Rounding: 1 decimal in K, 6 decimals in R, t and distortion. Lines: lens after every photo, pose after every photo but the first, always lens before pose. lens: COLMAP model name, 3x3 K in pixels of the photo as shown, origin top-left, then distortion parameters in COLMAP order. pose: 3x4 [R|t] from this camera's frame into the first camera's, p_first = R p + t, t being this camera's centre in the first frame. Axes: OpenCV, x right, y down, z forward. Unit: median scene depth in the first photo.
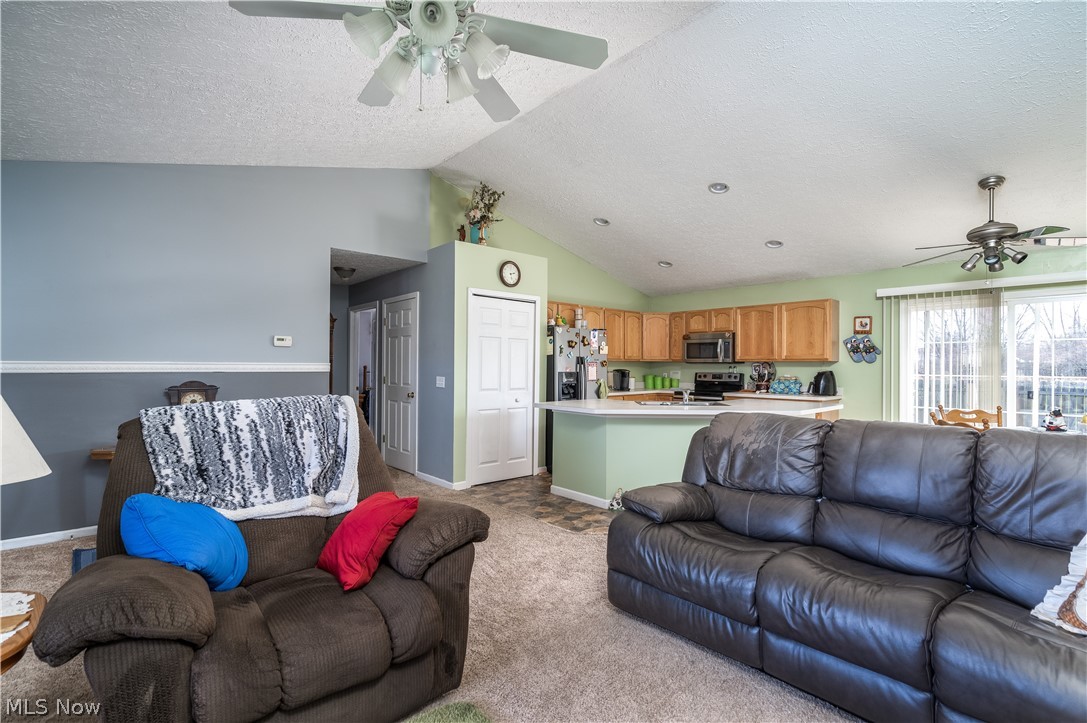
lens RADIAL K [[496.6, 0, 542.8], [0, 496.6, 361.6], [0, 0, 1]] dist [0.001618, 0.000246]
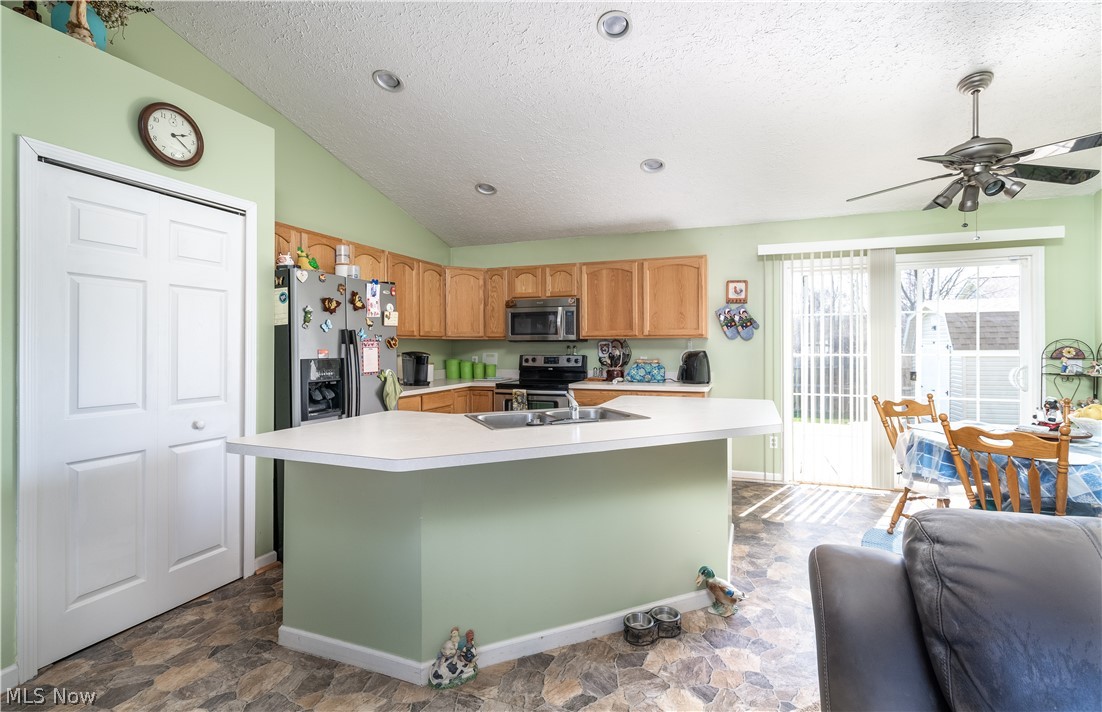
lens RADIAL K [[503.5, 0, 553.4], [0, 503.5, 347.5], [0, 0, 1]] dist [0.000359, 0.000231]
pose [[0.888435, -0.008792, 0.458918, 0.023710], [0.004378, 0.999933, 0.010681, 0.004501], [-0.458982, -0.007480, 0.888414, 0.412099]]
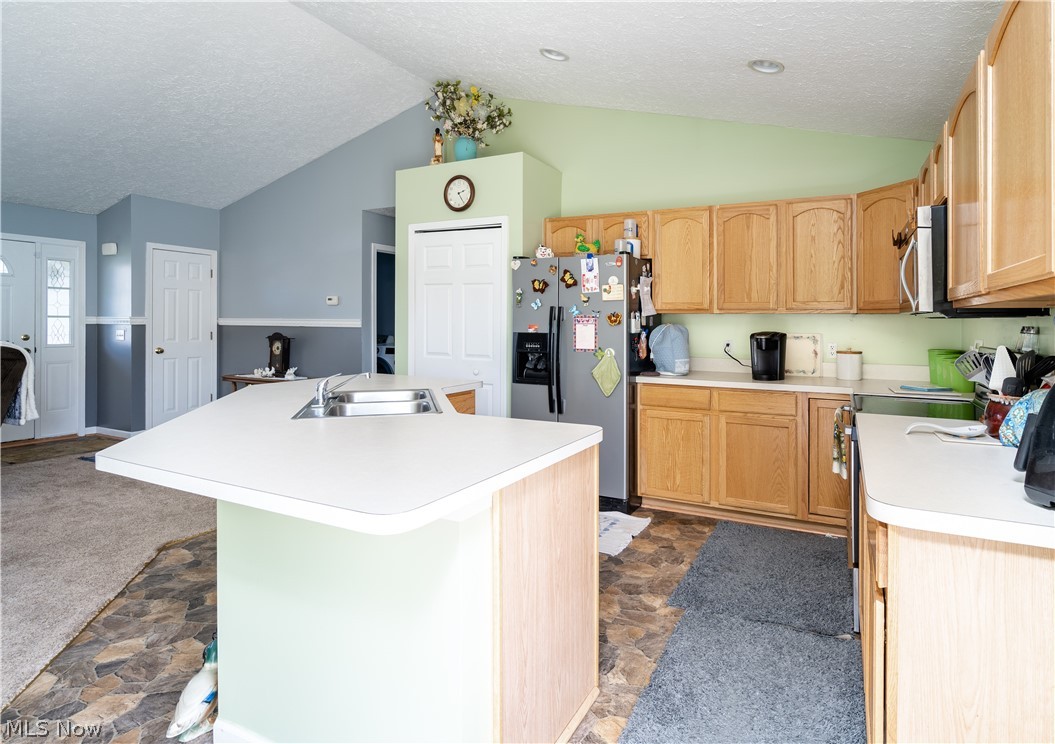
lens RADIAL K [[548.8, 0, 591.0], [0, 548.8, 329.3], [0, 0, 1]] dist [-0.002497, 0.000255]
pose [[0.395256, 0.008563, -0.918531, 0.658216], [-0.001114, 0.999960, 0.008843, 0.010214], [0.918570, -0.002472, 0.395250, 0.775507]]
